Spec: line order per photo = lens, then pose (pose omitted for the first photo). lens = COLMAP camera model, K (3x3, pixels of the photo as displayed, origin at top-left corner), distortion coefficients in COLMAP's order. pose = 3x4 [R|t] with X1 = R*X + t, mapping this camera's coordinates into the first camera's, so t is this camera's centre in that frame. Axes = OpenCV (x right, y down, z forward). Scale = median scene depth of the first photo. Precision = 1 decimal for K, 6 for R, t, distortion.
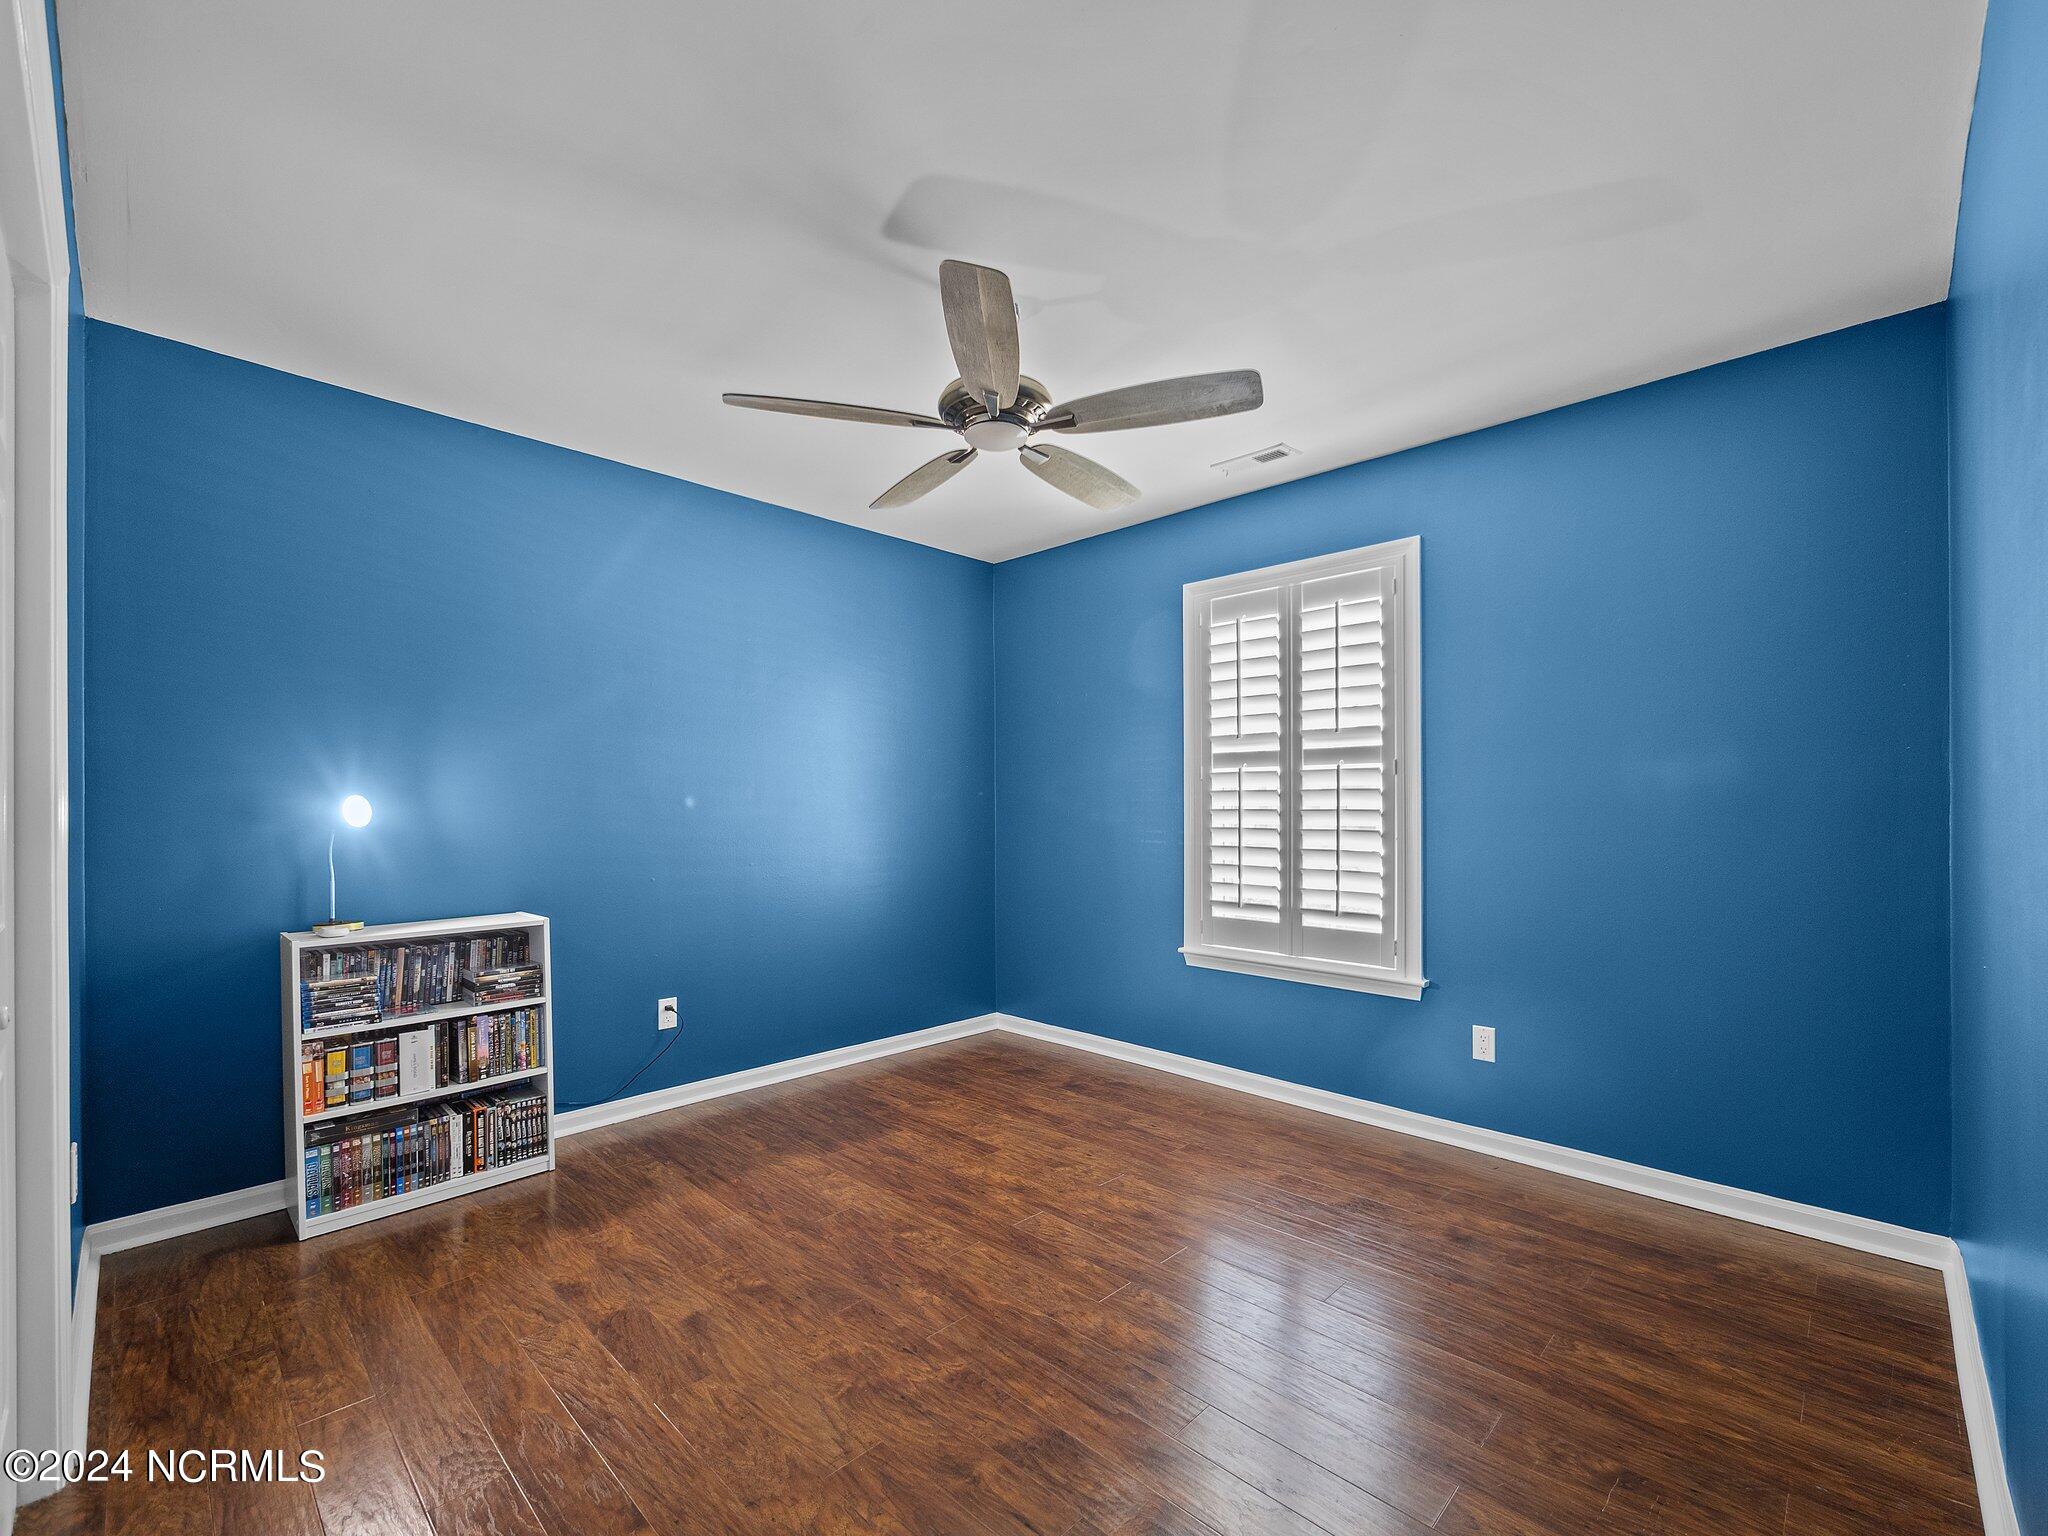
lens RADIAL K [[875.2, 0, 1024.5], [0, 875.2, 760.4], [0, 0, 1]] dist [0.002244, -0.000229]
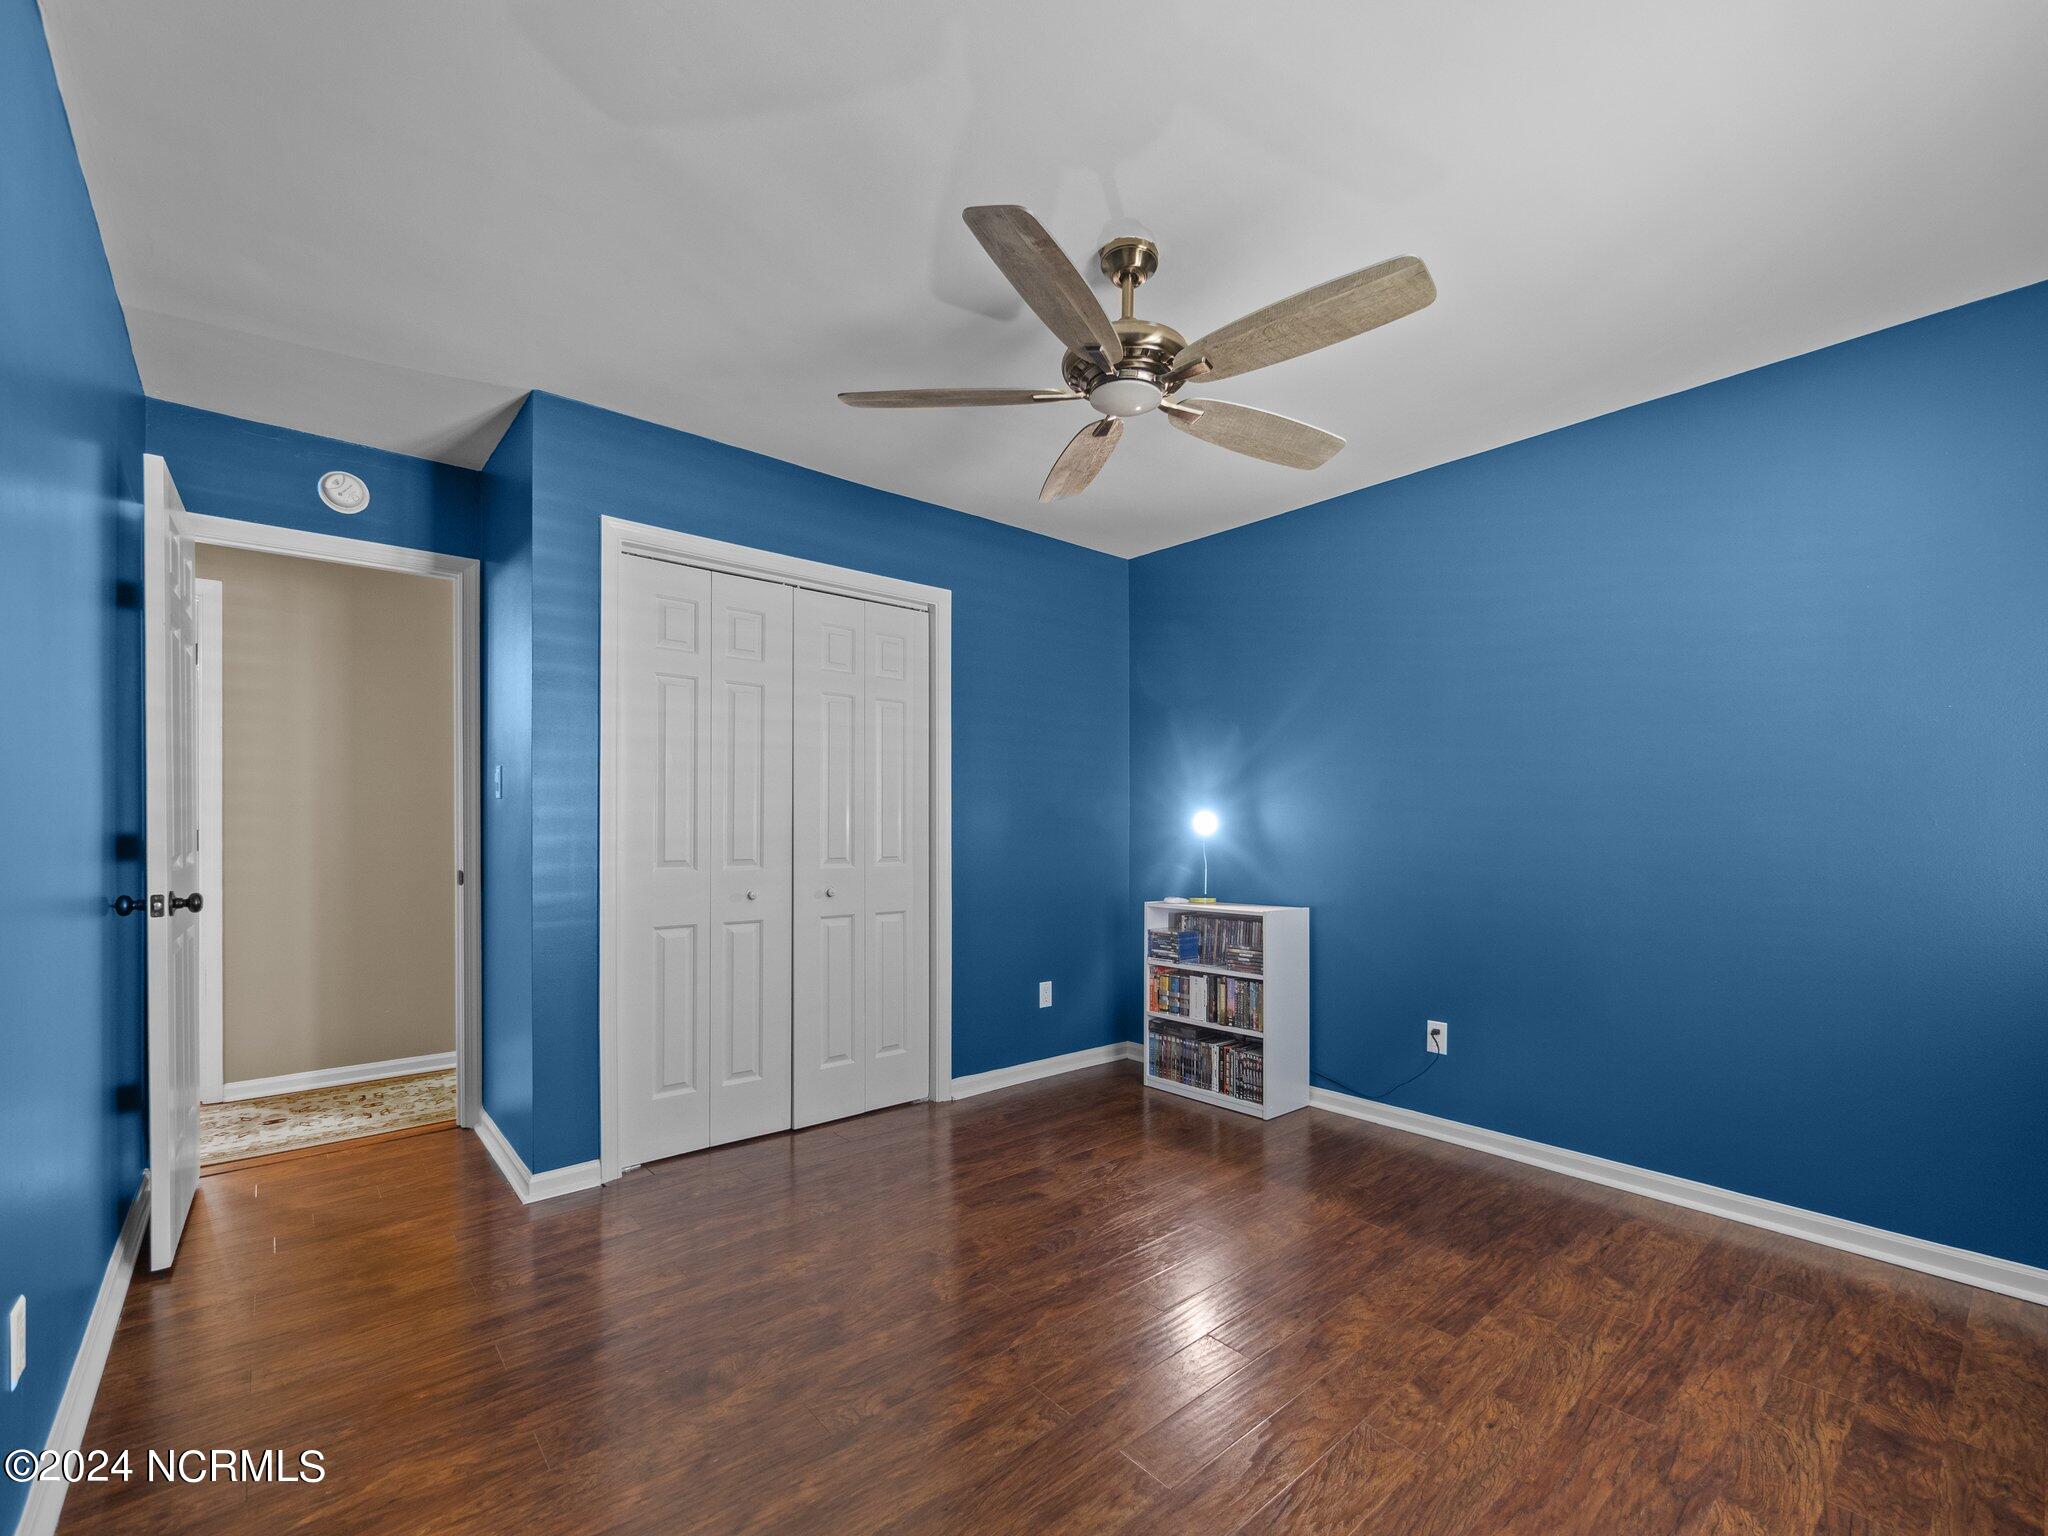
lens RADIAL K [[881.9, 0, 1036.4], [0, 881.9, 820.8], [0, 0, 1]] dist [-0.002512, -0.000059]
pose [[-0.080924, -0.005472, -0.996705, 0.734104], [0.051786, 0.998611, -0.009687, 0.056988], [0.995374, -0.052399, -0.080528, 0.854242]]
